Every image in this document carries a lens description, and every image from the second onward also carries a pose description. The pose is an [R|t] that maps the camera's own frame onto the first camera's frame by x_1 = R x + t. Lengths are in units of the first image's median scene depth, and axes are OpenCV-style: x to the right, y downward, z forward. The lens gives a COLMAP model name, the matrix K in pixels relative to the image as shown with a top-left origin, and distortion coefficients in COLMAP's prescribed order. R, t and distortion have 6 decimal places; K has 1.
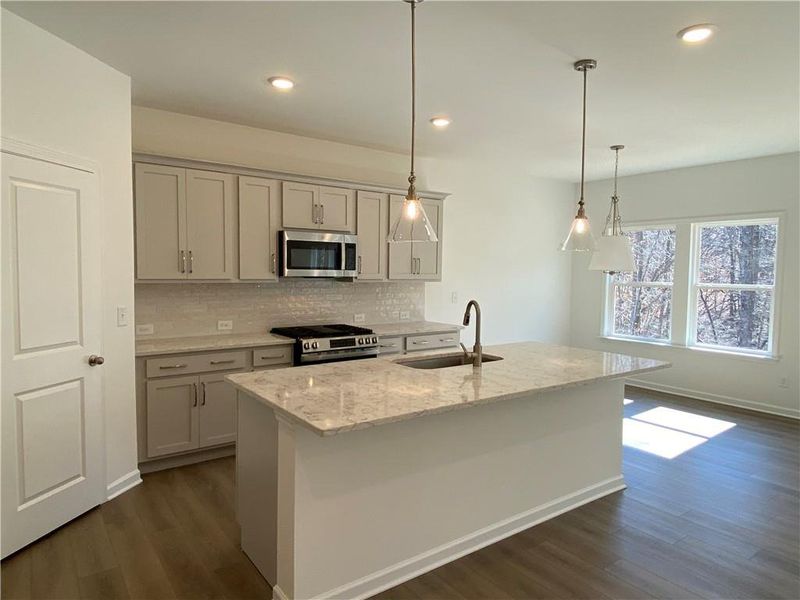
lens RADIAL K [[506.1, 0, 400.0], [0, 506.1, 300.0], [0, 0, 1]] dist [0.070017, -0.081377]
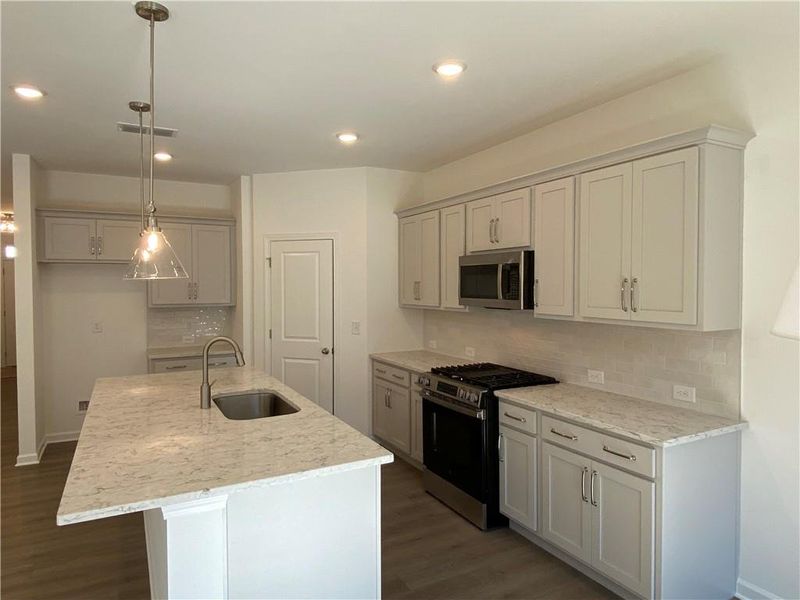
lens RADIAL K [[506.1, 0, 400.0], [0, 506.1, 300.0], [0, 0, 1]] dist [0.070017, -0.081377]
pose [[-0.150828, 0.018040, -0.988395, 0.892515], [-0.058061, 0.997946, 0.027074, -0.096143], [0.986854, 0.061471, -0.149471, 1.313080]]
